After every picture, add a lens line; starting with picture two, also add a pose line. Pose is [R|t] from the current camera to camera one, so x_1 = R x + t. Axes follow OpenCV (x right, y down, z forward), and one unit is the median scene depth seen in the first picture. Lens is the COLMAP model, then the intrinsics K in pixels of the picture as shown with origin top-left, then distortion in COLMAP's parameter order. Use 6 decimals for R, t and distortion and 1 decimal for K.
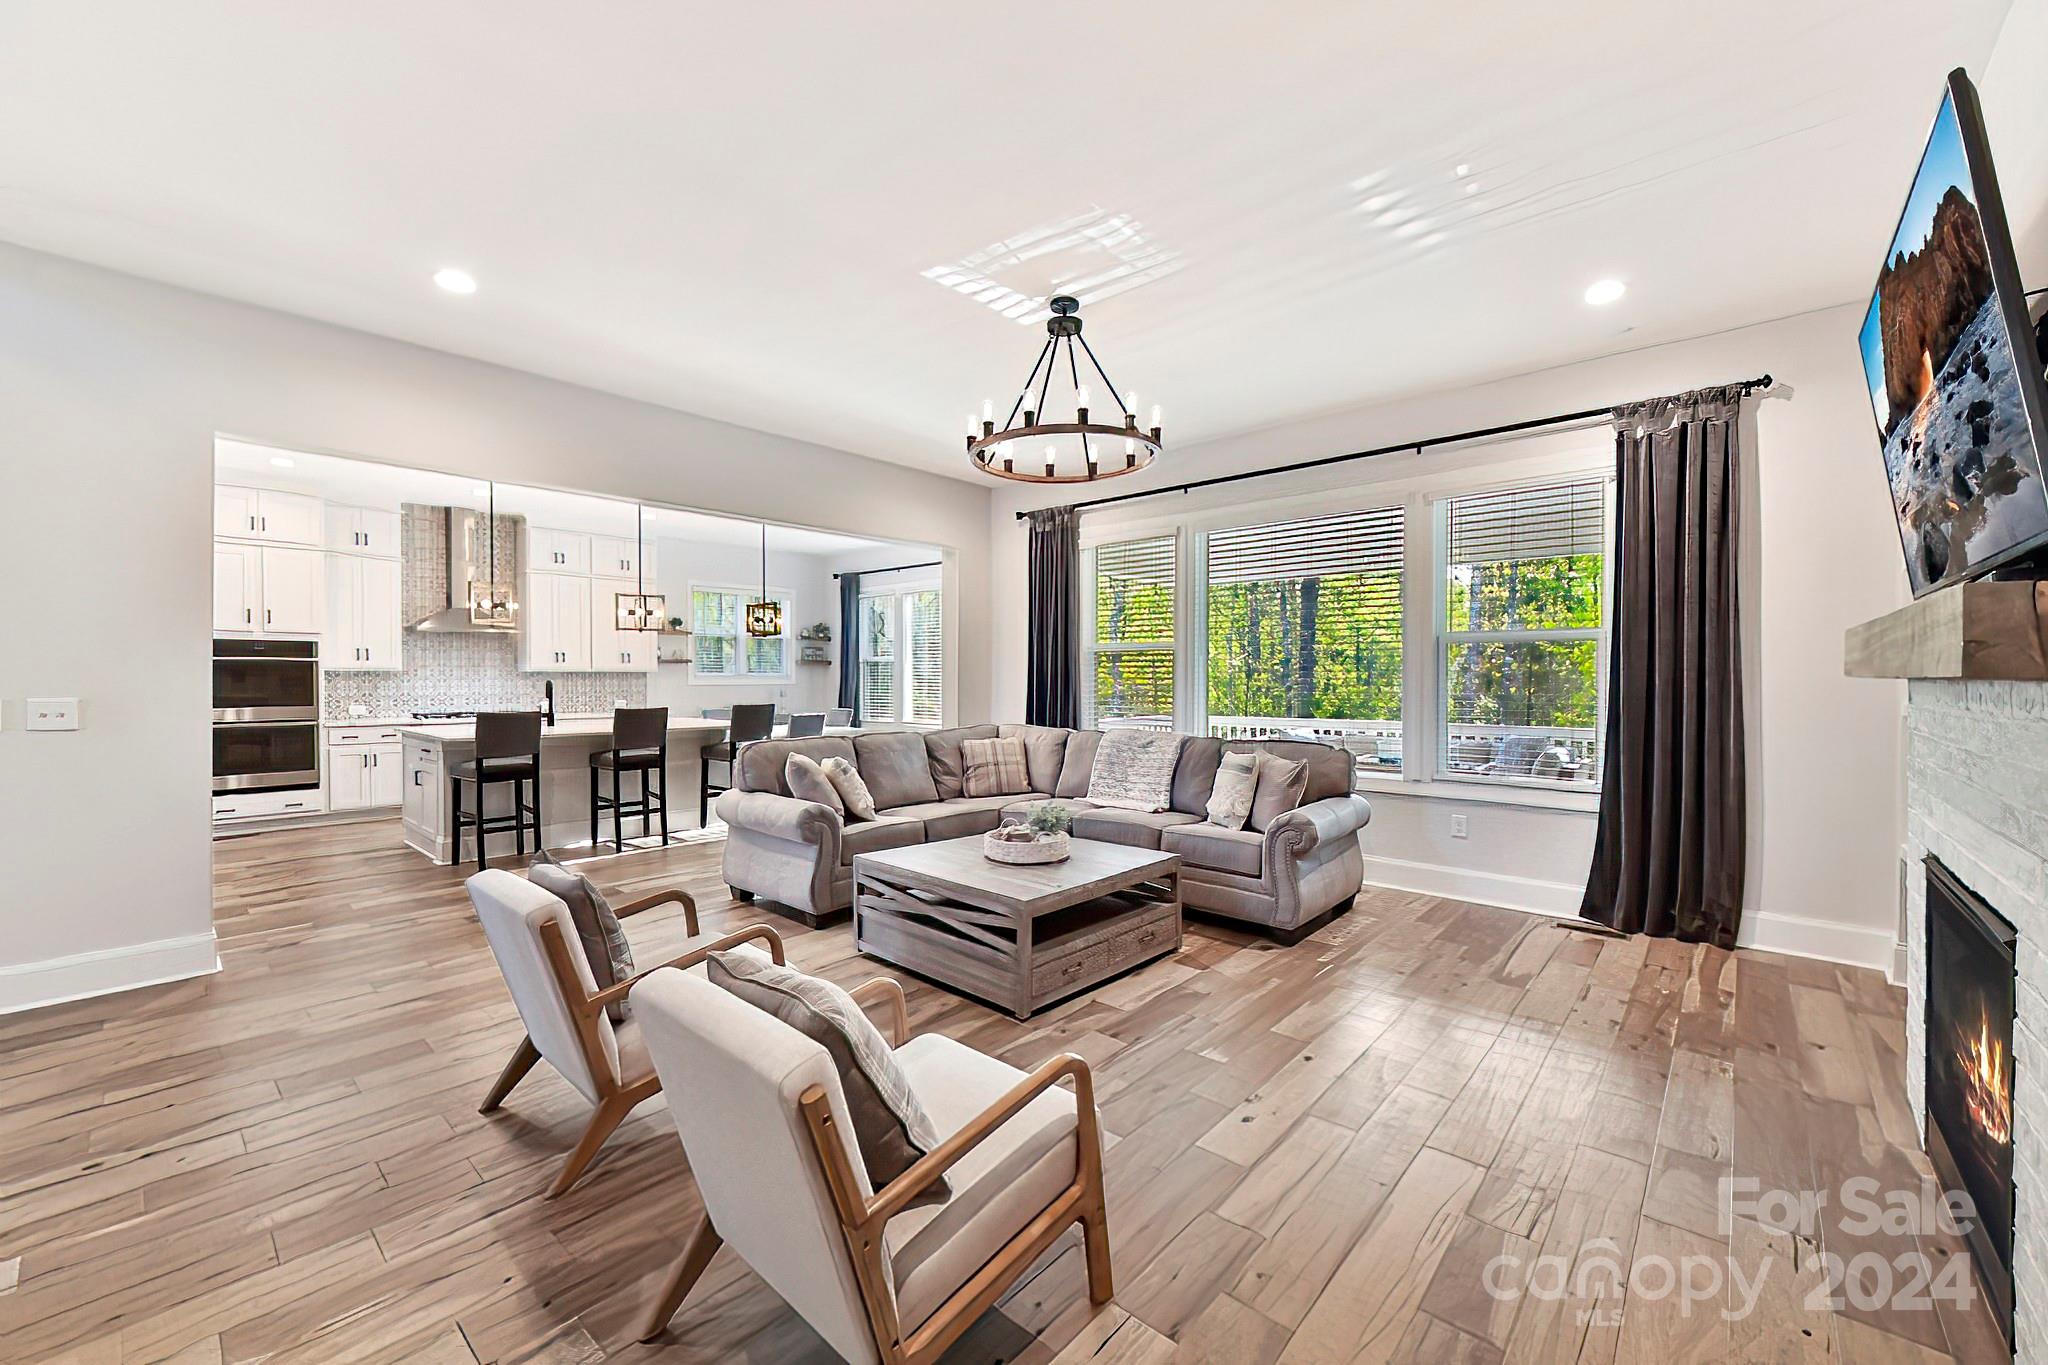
lens RADIAL K [[815.6, 0, 1019.9], [0, 815.6, 683.6], [0, 0, 1]] dist [0.003313, -0.001031]
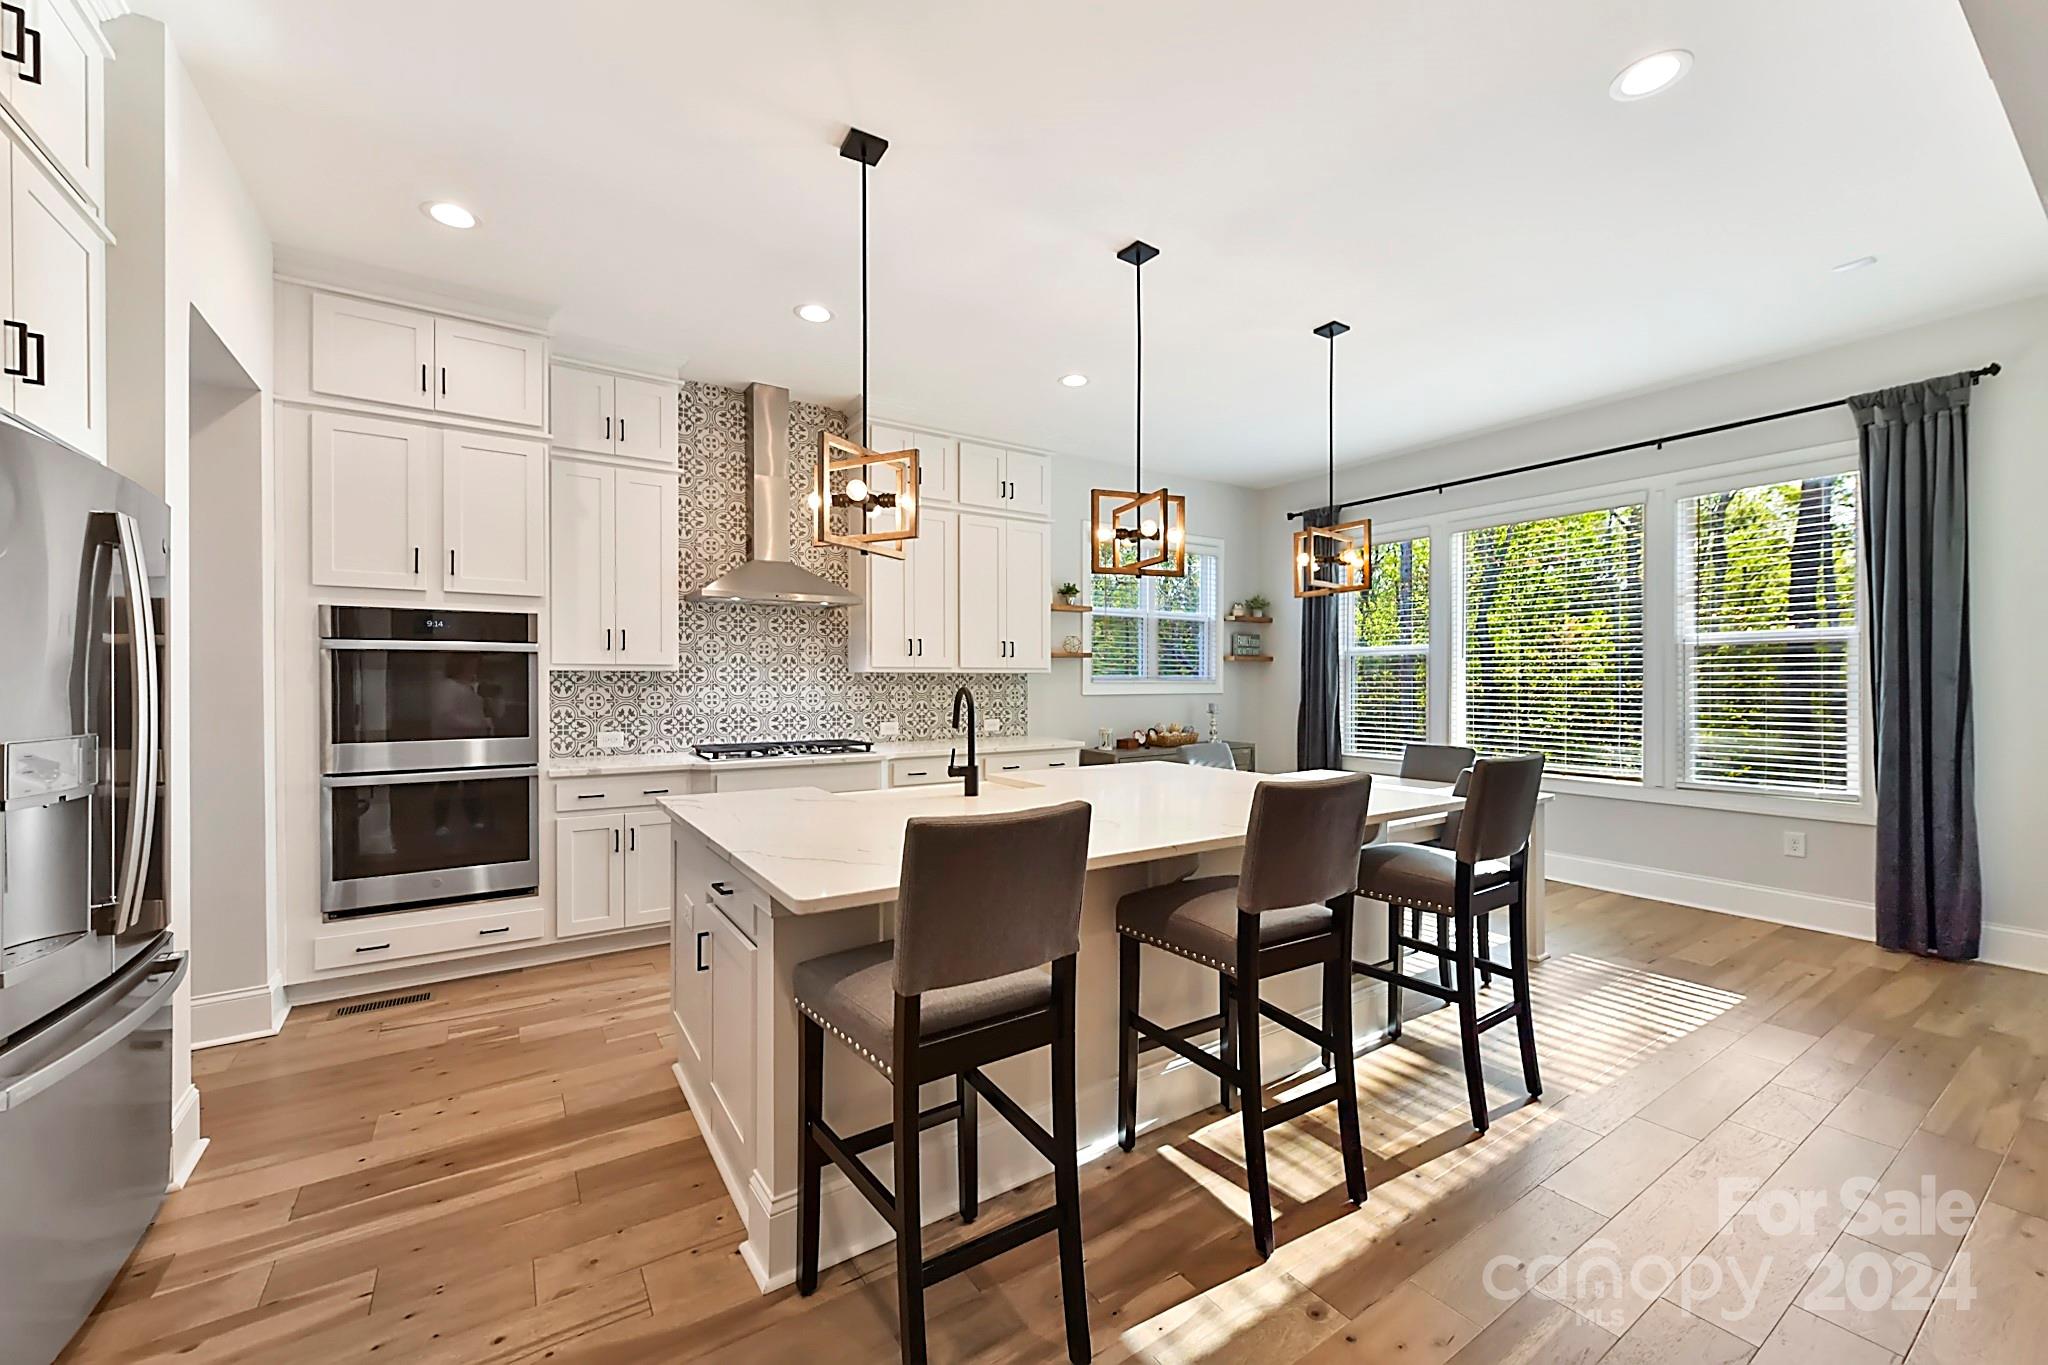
lens RADIAL K [[815.6, 0, 1024.1], [0, 815.6, 684.1], [0, 0, 1]] dist [0.003313, -0.001031]
pose [[0.965734, -0.004822, -0.259488, -0.413189], [0.002210, 0.999944, -0.010356, -0.000180], [0.259523, 0.009428, 0.965691, 0.563675]]
